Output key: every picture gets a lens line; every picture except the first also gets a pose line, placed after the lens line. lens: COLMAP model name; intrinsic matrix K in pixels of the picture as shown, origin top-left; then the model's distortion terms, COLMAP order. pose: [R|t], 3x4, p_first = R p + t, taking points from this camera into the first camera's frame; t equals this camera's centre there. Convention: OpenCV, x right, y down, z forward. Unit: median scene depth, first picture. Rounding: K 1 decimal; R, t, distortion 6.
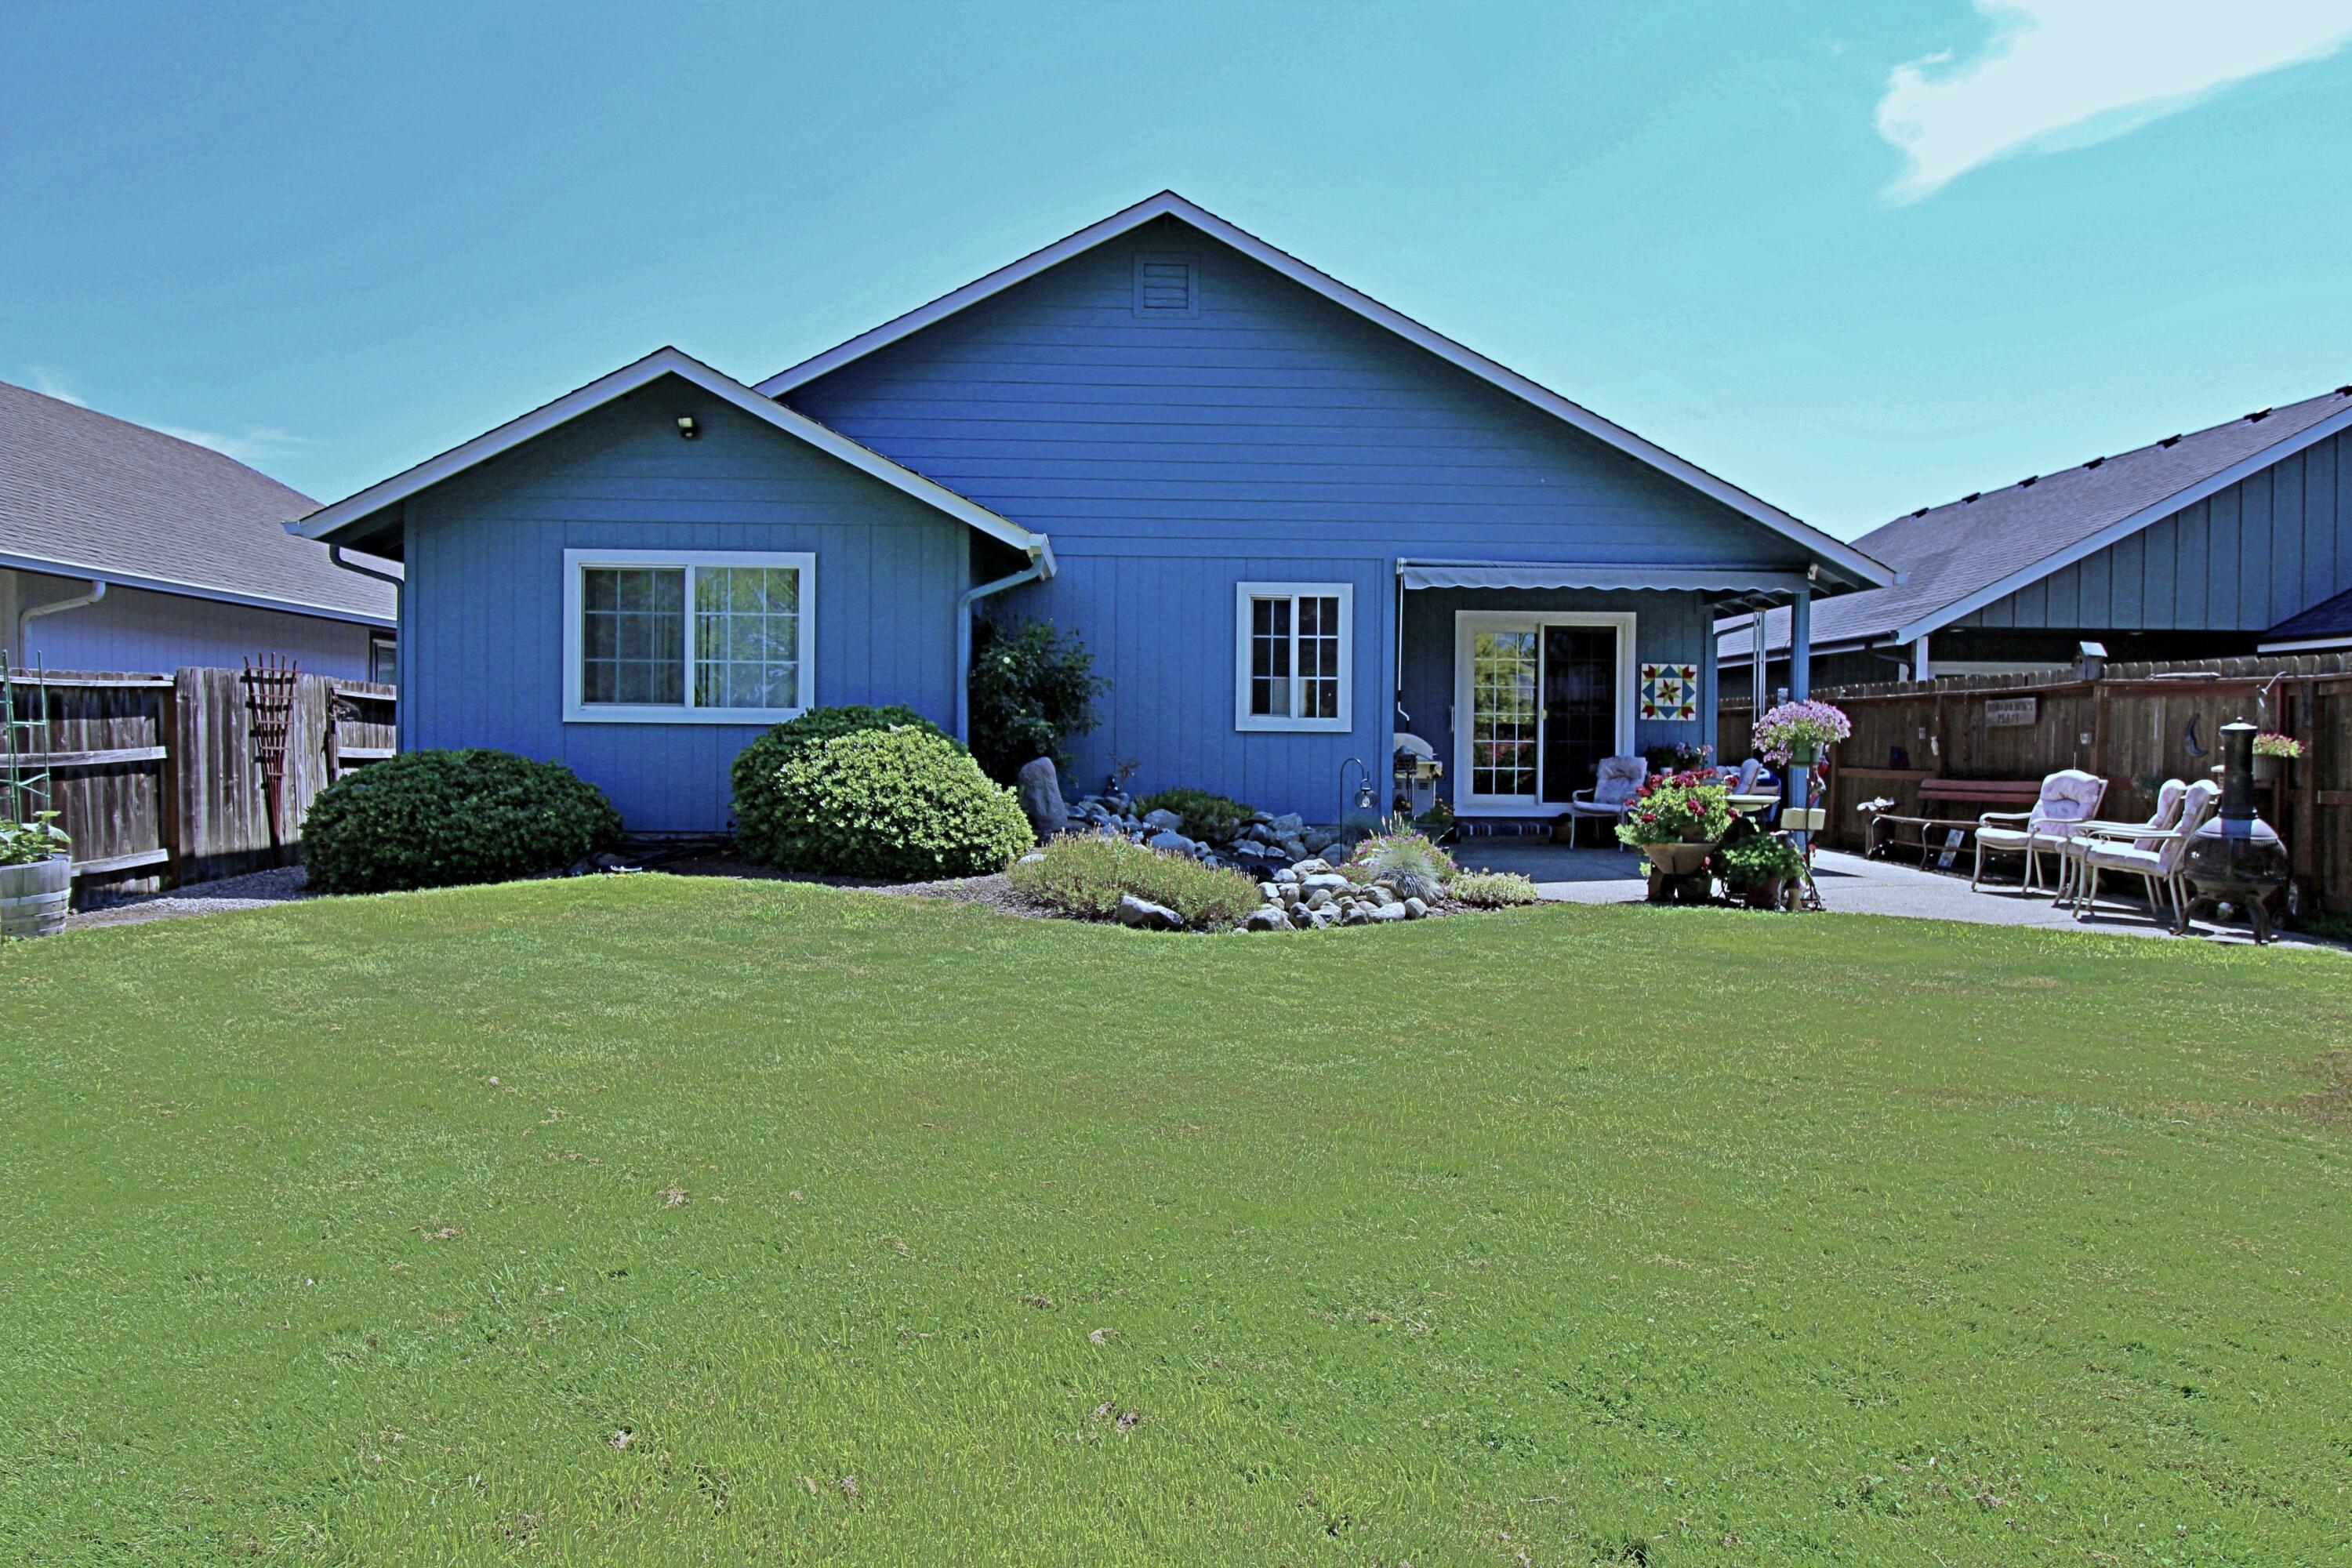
lens RADIAL K [[1567.7, 0, 1179.5], [0, 1567.7, 775.5], [0, 0, 1]] dist [0.015623, -0.005350]
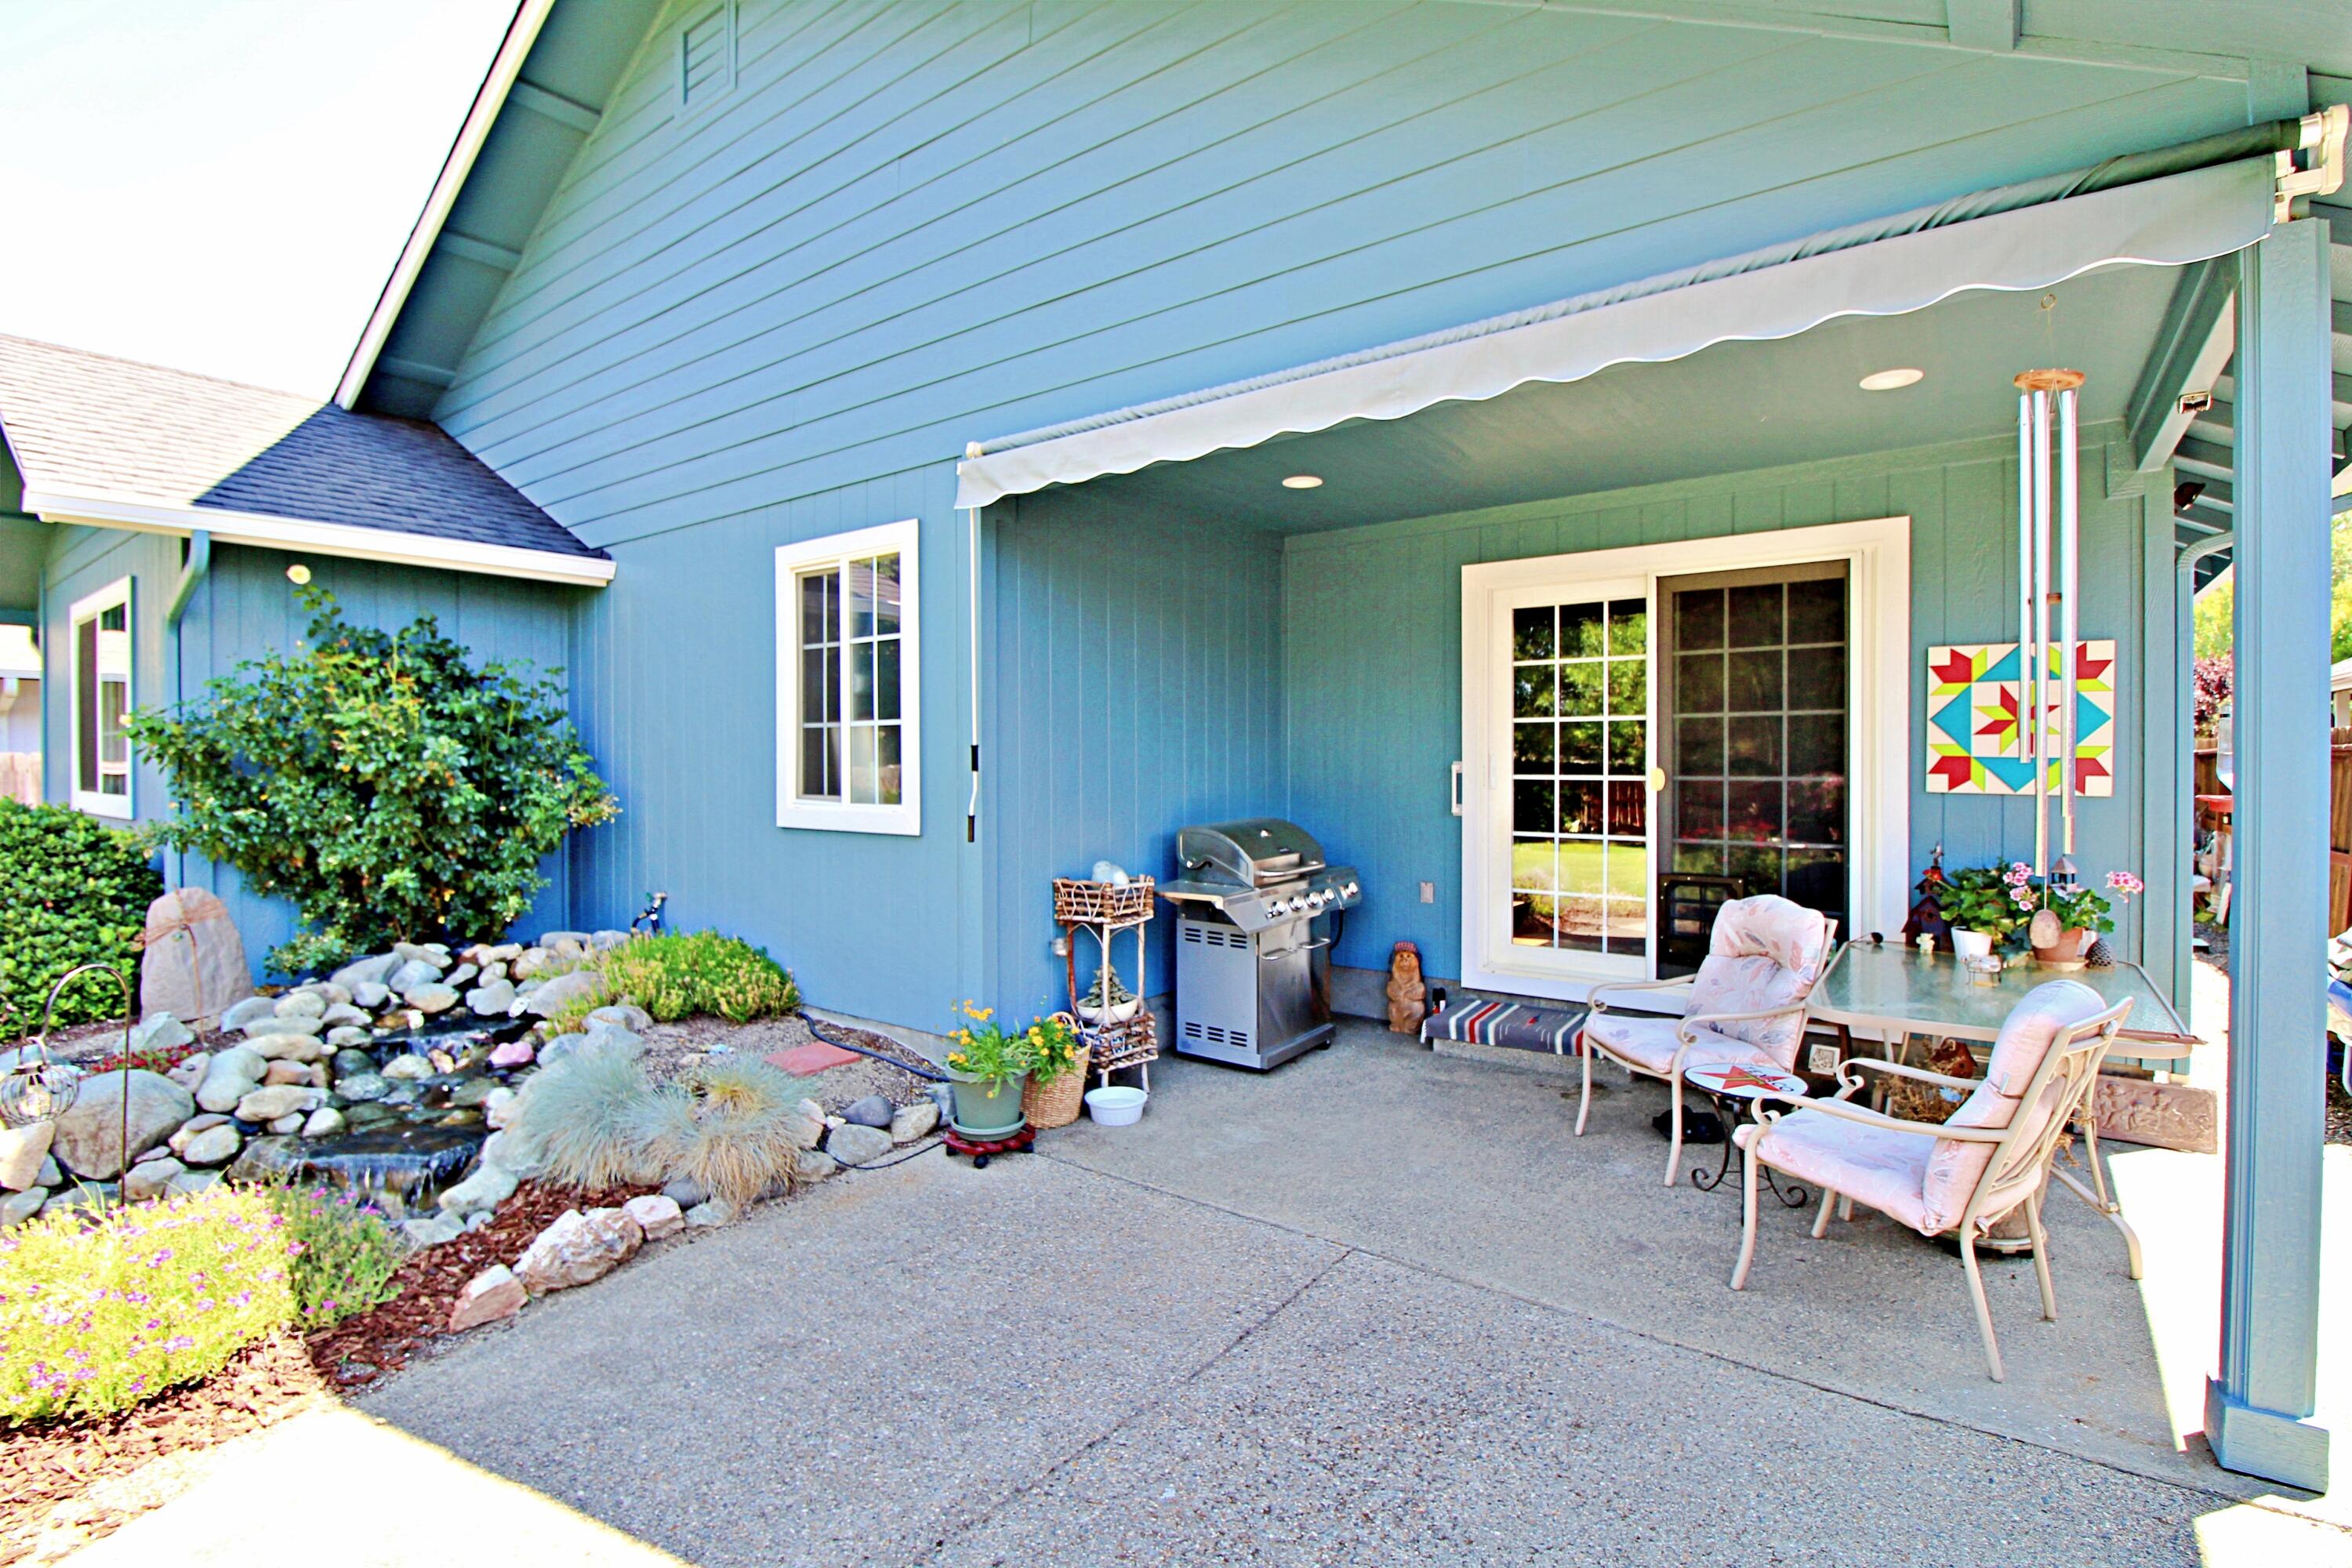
lens RADIAL K [[1103.1, 0, 1170.2], [0, 1103.1, 769.6], [0, 0, 1]] dist [-0.003050, -0.008130]
pose [[0.775471, -0.003298, -0.631375, 0.327416], [-0.004501, 0.999932, -0.010751, -0.038339], [0.631367, 0.011179, 0.775403, 0.688807]]
